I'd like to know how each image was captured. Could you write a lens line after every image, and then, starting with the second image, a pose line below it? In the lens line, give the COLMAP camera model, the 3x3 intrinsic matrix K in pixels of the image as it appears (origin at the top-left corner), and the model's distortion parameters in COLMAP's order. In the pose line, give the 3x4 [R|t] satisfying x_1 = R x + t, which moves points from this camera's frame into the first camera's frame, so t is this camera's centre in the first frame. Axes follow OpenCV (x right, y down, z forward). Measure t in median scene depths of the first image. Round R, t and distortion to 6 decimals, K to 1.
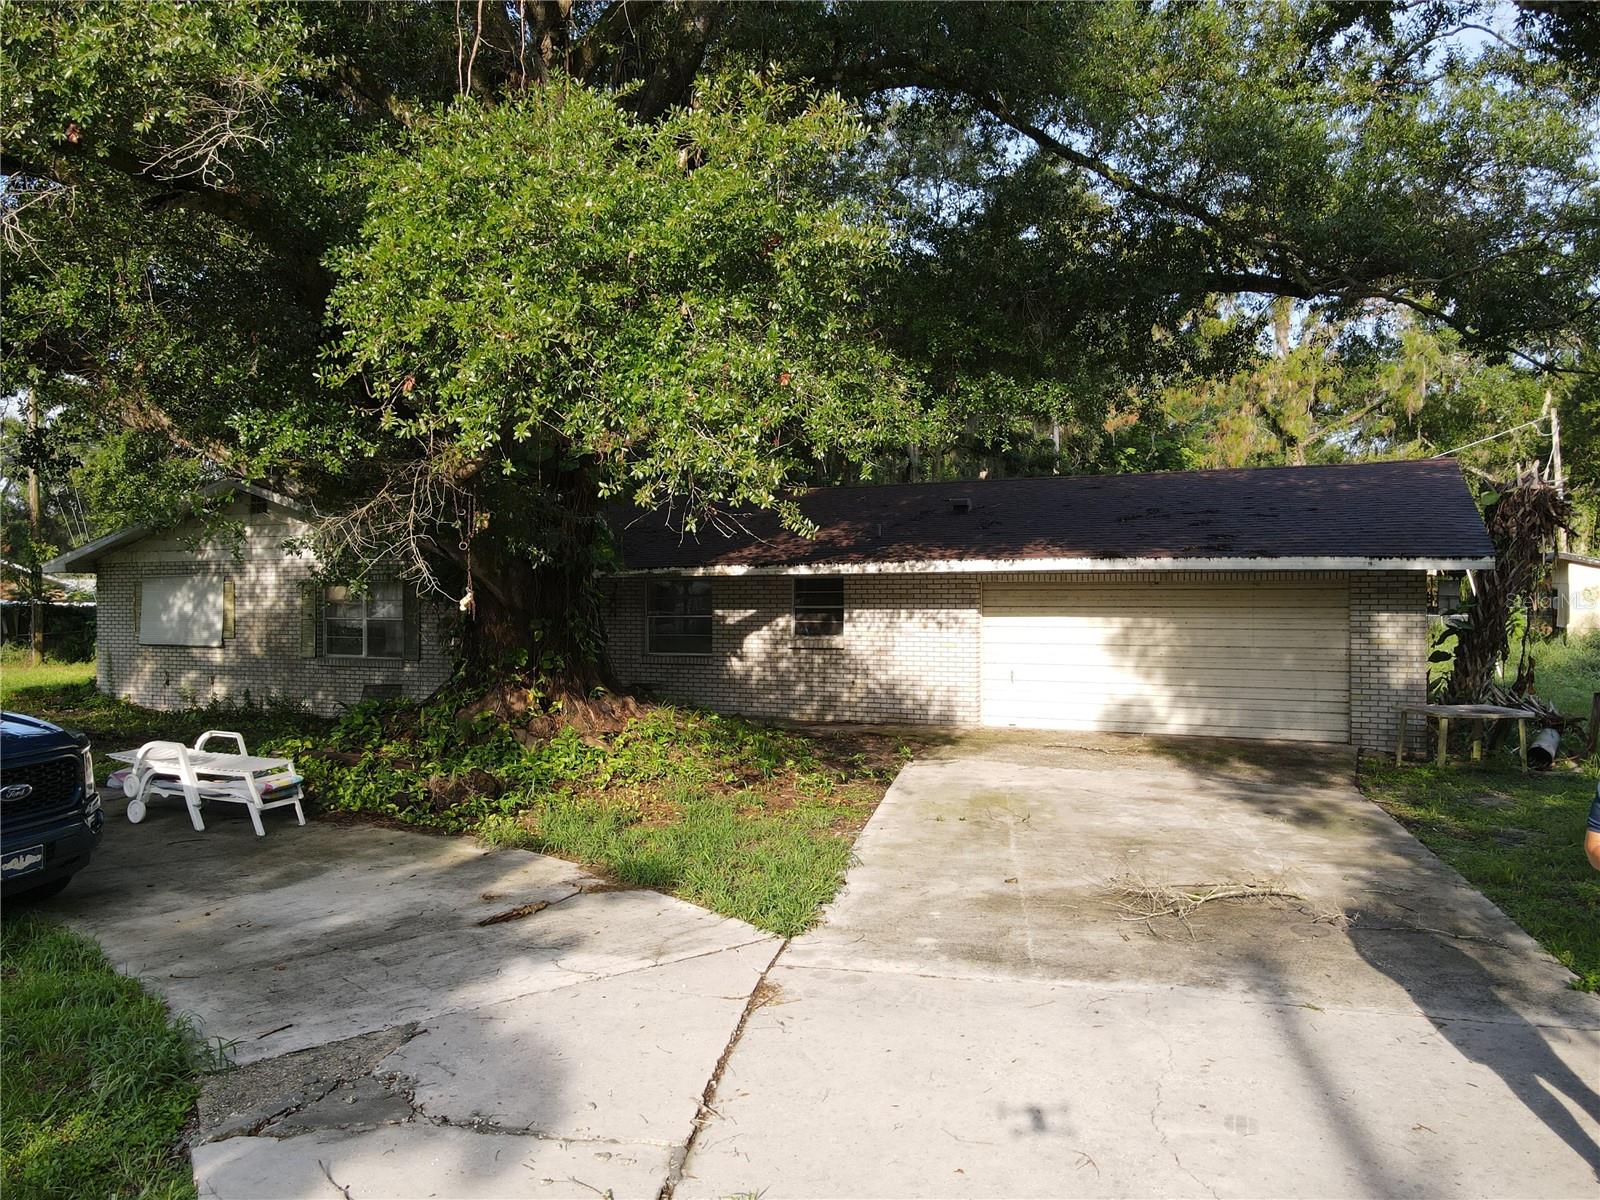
lens RADIAL K [[1151.8, 0, 785.1], [0, 1151.8, 598.8], [0, 0, 1]] dist [-0.003763, 0.047770]
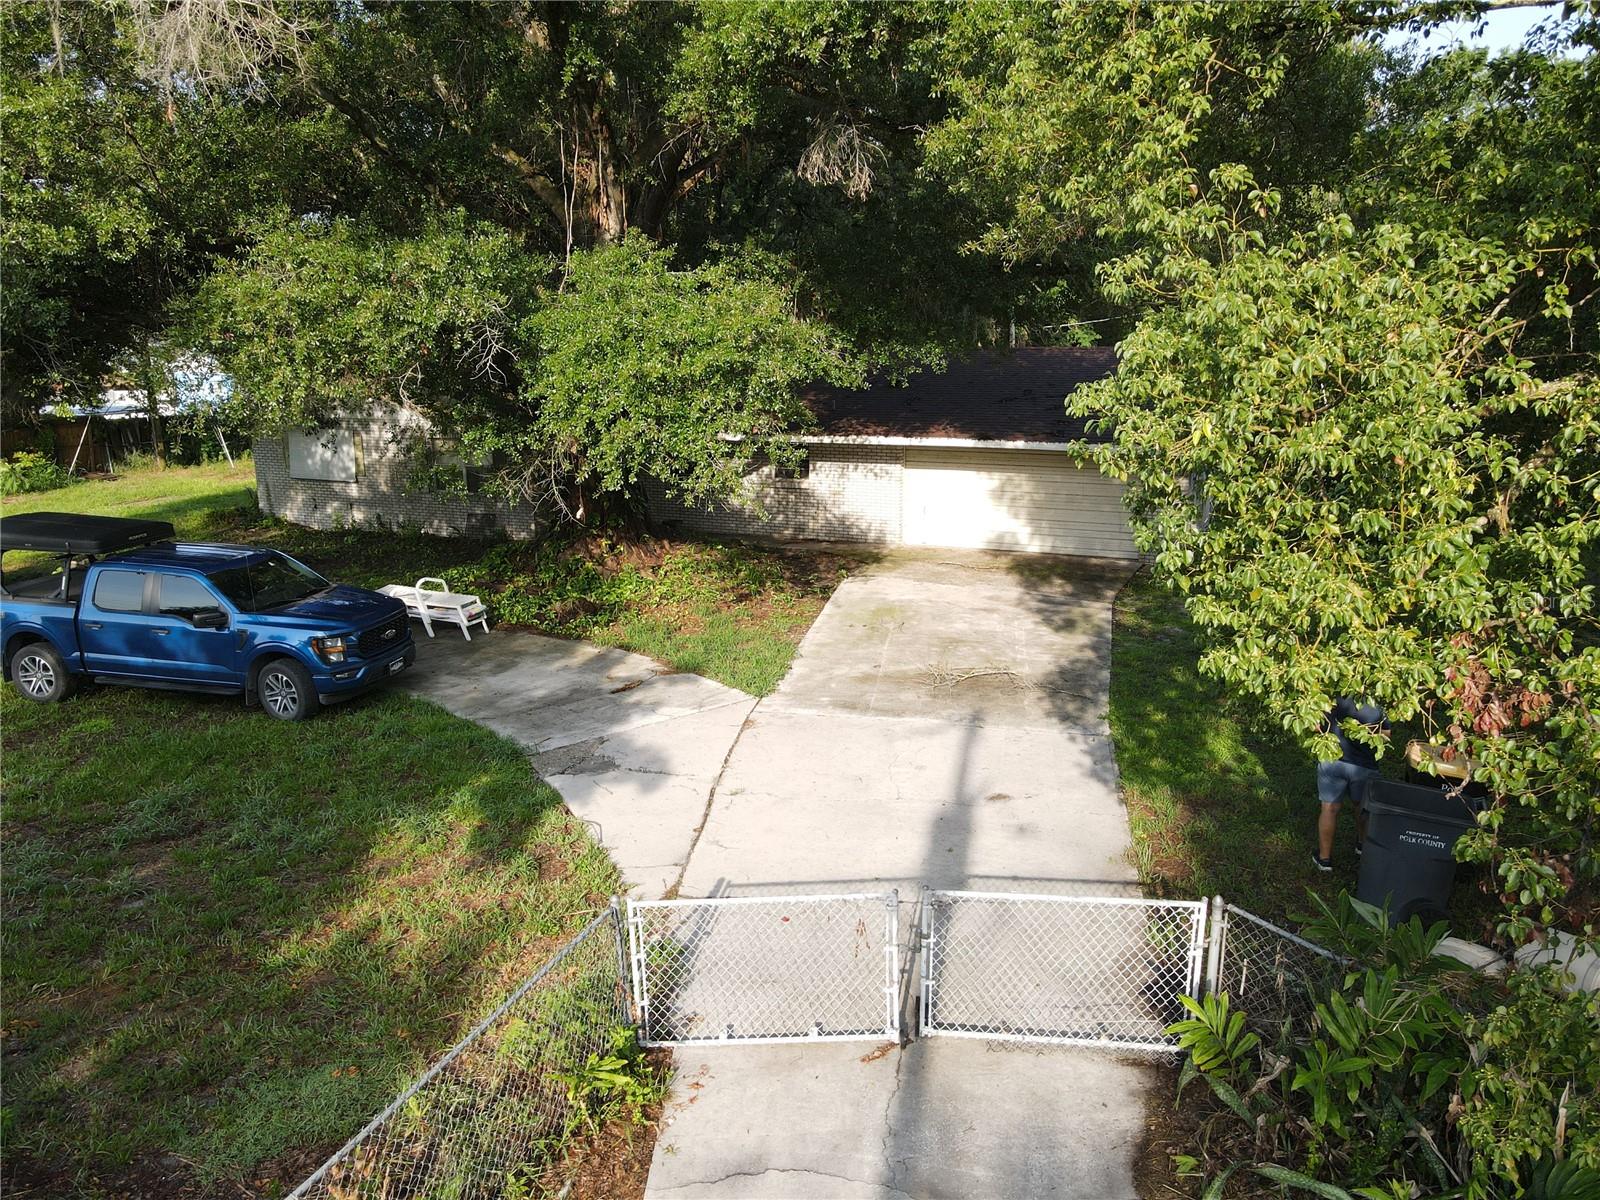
lens RADIAL K [[1147.1, 0, 792.4], [0, 1147.1, 590.8], [0, 0, 1]] dist [0.009197, 0.007225]
pose [[0.999935, -0.009301, 0.006614, 0.031583], [0.007629, 0.975742, 0.218792, -0.230647], [-0.008488, -0.218727, 0.975749, -0.651948]]
